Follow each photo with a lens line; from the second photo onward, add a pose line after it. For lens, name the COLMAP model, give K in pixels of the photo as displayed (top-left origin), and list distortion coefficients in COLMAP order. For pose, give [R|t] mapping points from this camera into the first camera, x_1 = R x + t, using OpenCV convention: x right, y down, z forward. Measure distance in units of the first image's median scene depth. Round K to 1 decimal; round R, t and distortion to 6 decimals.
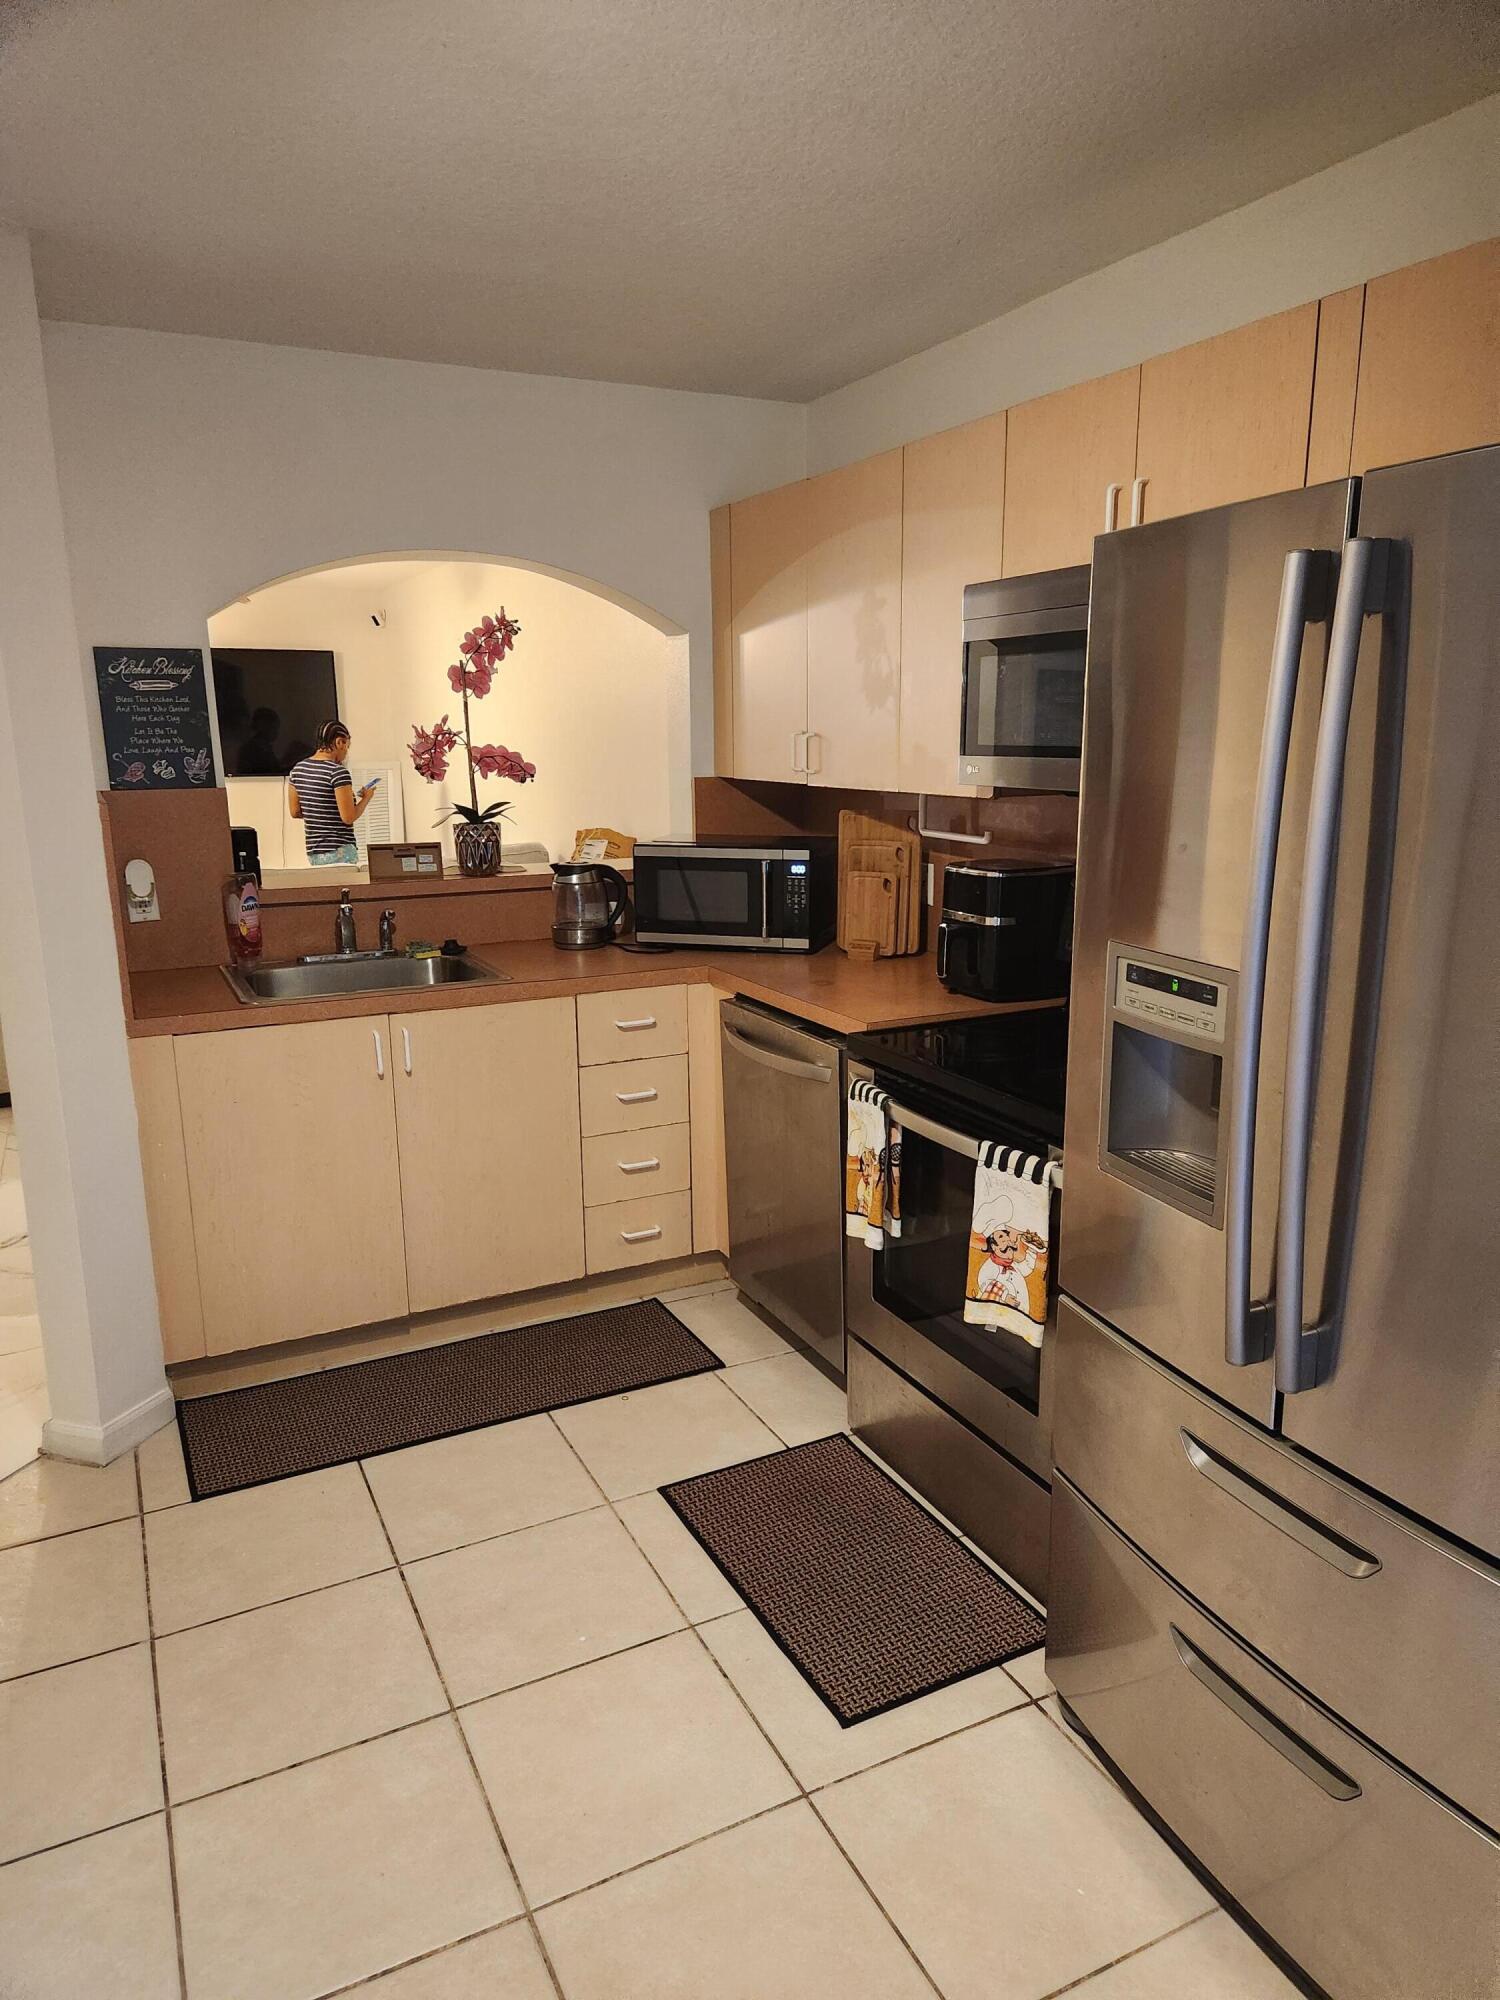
lens RADIAL K [[1324.7, 0, 743.8], [0, 1324.7, 1010.2], [0, 0, 1]] dist [0.078586, -0.062283]
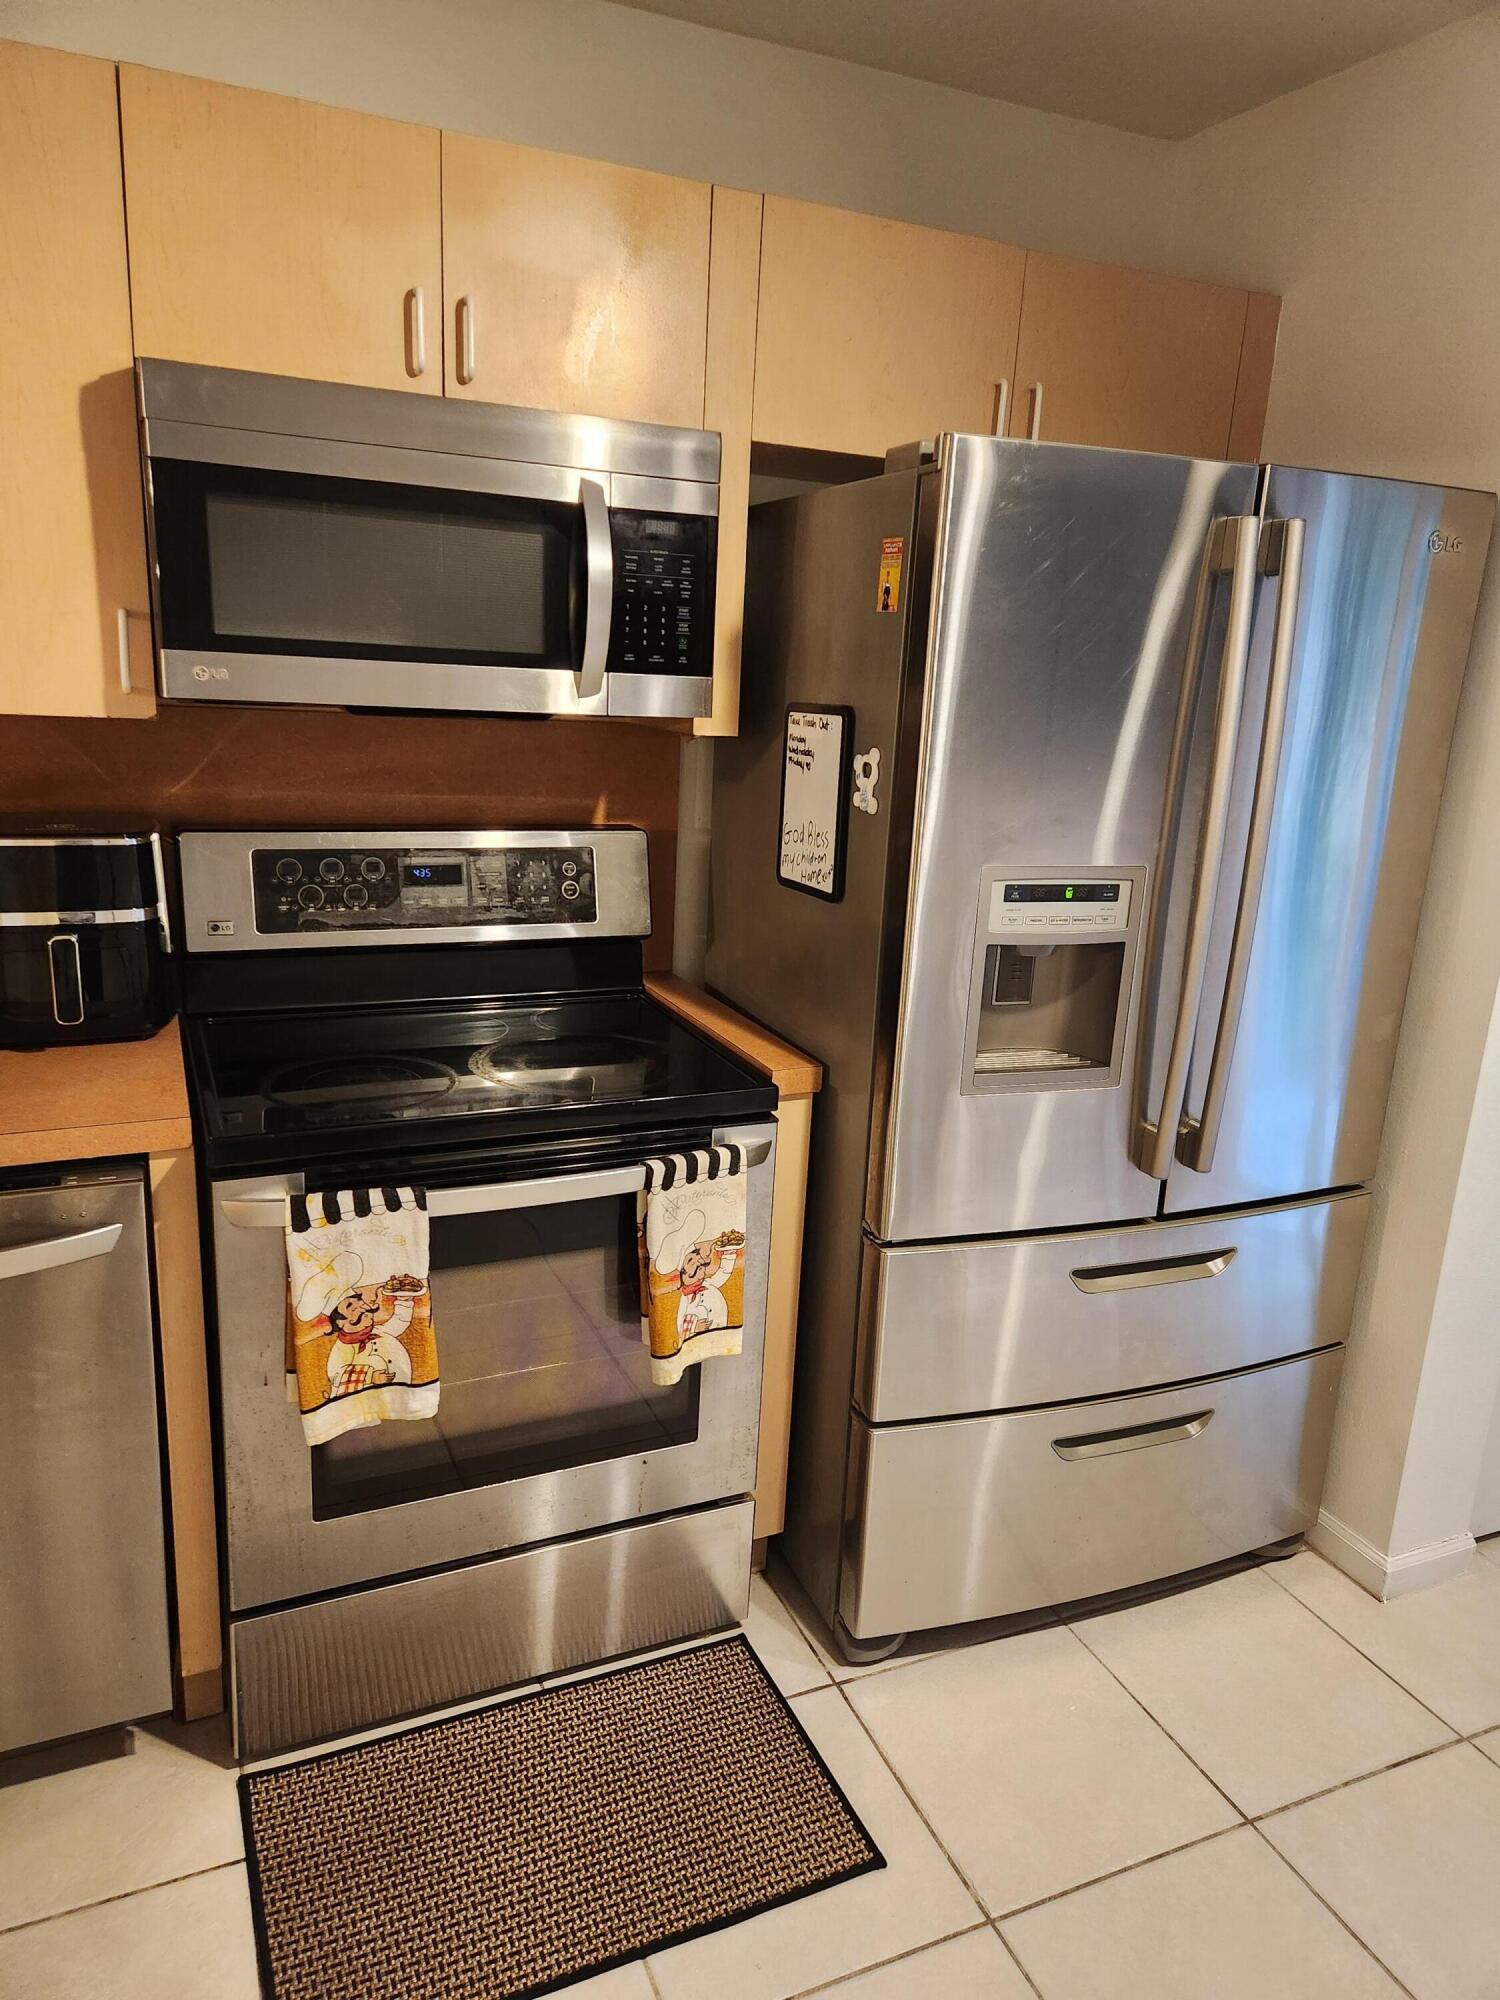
lens RADIAL K [[1324.7, 0, 743.8], [0, 1324.7, 1010.2], [0, 0, 1]] dist [0.078586, -0.062283]
pose [[0.047234, -0.239790, 0.969675, -0.717364], [0.164836, 0.959321, 0.229200, -0.205405], [-0.985189, 0.149011, 0.084839, 1.103653]]
